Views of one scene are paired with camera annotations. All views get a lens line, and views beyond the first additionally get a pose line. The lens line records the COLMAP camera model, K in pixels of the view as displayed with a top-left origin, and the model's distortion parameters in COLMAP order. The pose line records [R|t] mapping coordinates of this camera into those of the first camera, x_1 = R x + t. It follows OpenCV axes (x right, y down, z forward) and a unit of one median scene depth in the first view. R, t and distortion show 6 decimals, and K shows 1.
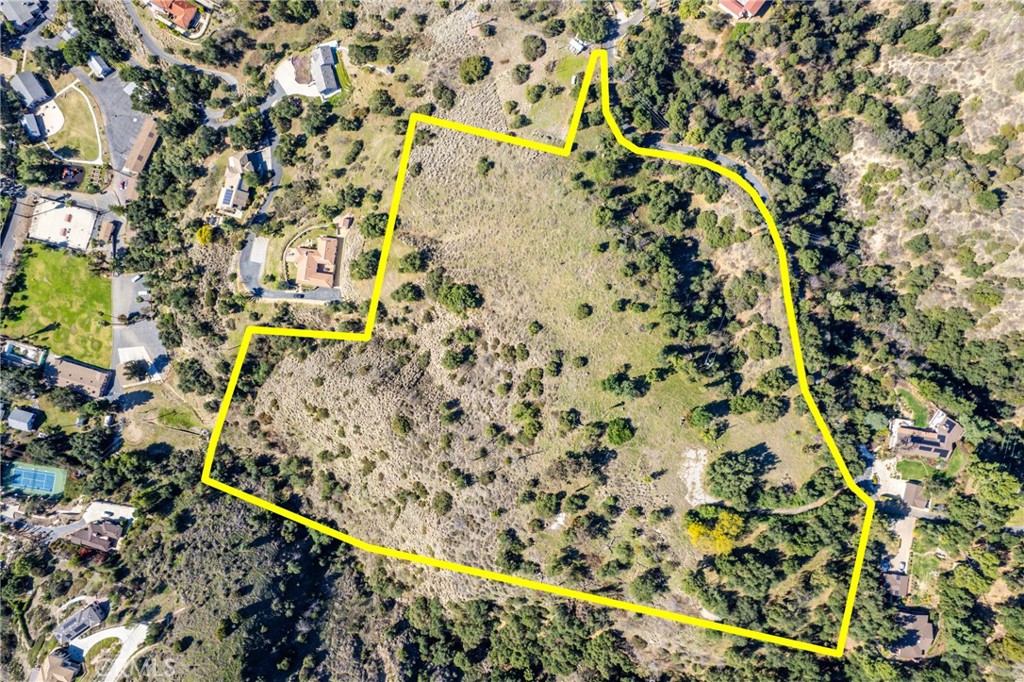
lens RADIAL K [[655.4, 0, 514.9], [0, 655.4, 348.4], [0, 0, 1]] dist [-0.075669, 0.068315]
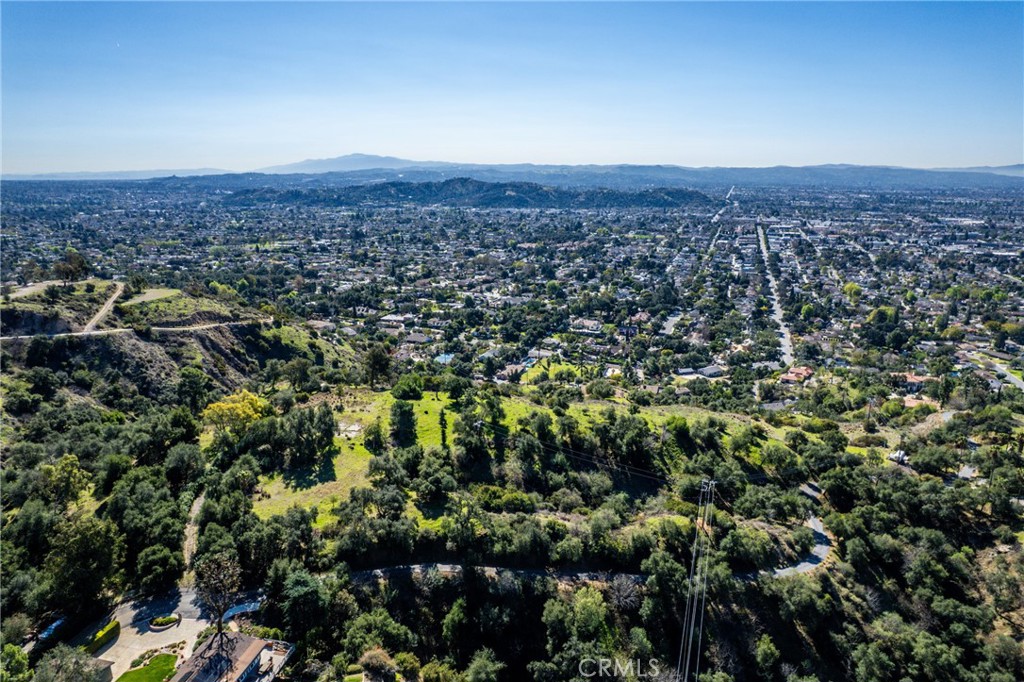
lens RADIAL K [[655.4, 0, 517.8], [0, 655.4, 344.2], [0, 0, 1]] dist [-0.075669, 0.068315]
pose [[-0.044394, 0.273426, -0.960868, 0.822192], [-0.998879, 0.003658, 0.047191, -0.044881], [0.016419, 0.961886, 0.272958, 0.644928]]
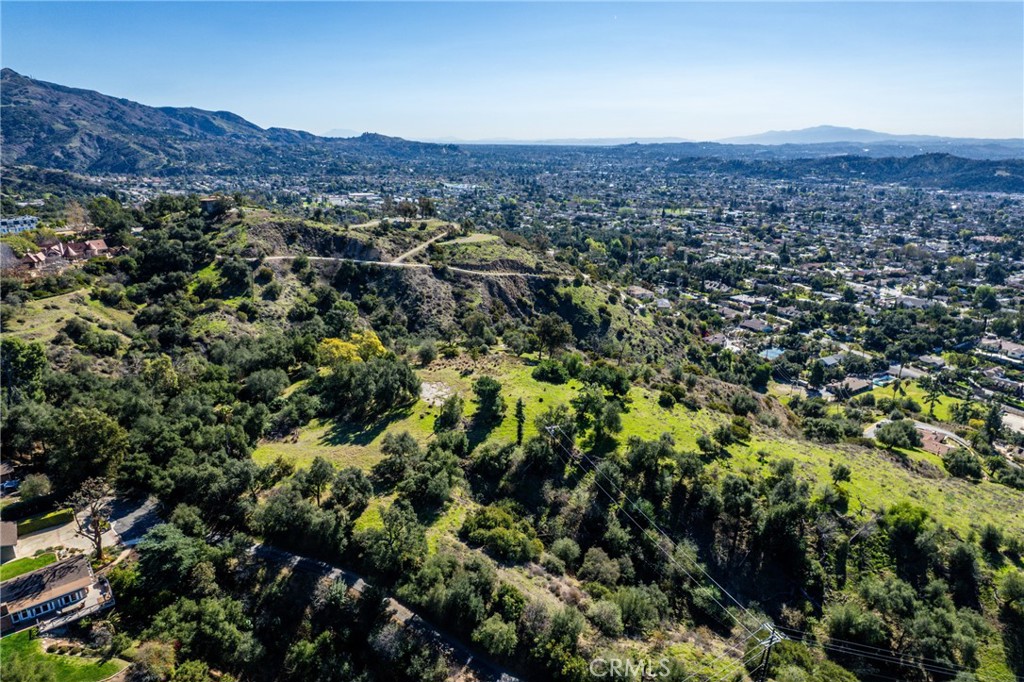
lens RADIAL K [[655.4, 0, 516.5], [0, 655.4, 345.3], [0, 0, 1]] dist [-0.075669, 0.068315]
pose [[-0.648698, 0.239892, -0.722248, 0.601159], [-0.760926, -0.187593, 0.621128, -0.238284], [0.013515, 0.952502, 0.304231, 0.681469]]
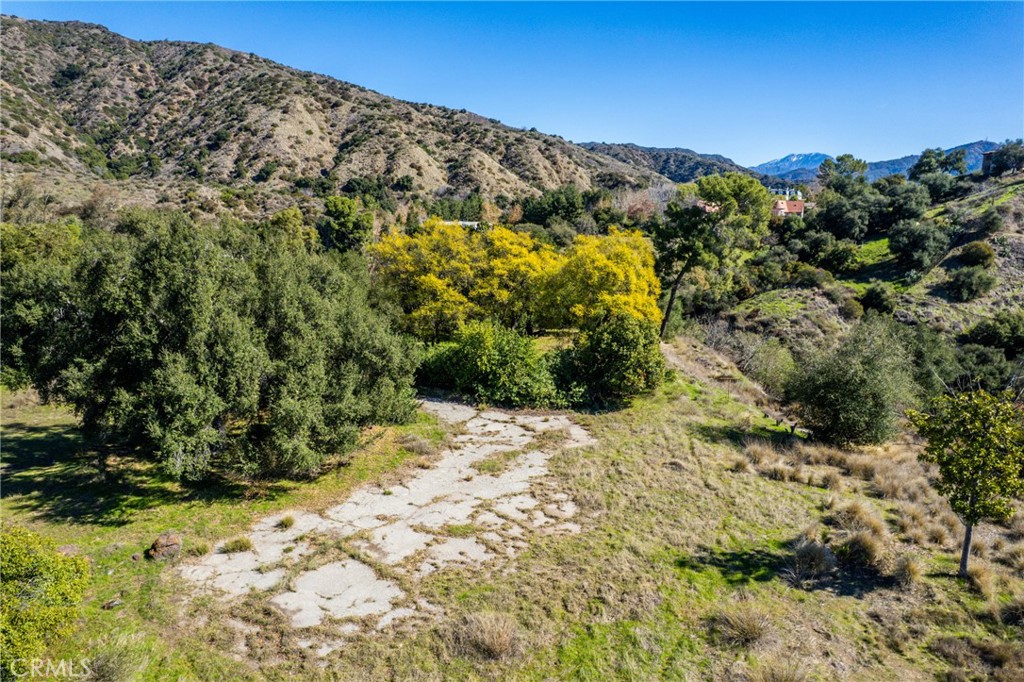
lens RADIAL K [[655.4, 0, 515.4], [0, 655.4, 341.3], [0, 0, 1]] dist [-0.075669, 0.068315]
pose [[-0.888932, -0.074166, 0.451995, 0.193970], [0.458004, -0.156268, 0.875107, 0.094391], [0.005729, 0.984926, 0.172879, 0.852595]]
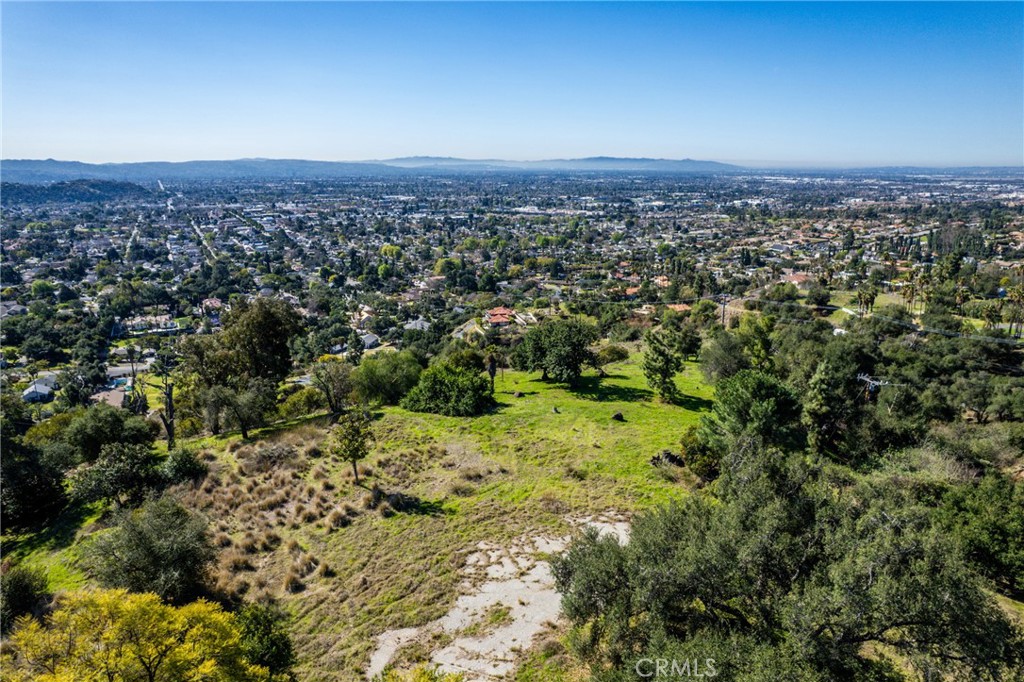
lens RADIAL K [[655.4, 0, 516.1], [0, 655.4, 347.2], [0, 0, 1]] dist [-0.075669, 0.068315]
pose [[0.703180, 0.205459, -0.680679, 0.325613], [-0.711011, 0.204835, -0.672686, 0.258869], [0.001217, 0.956990, 0.290119, 0.803188]]
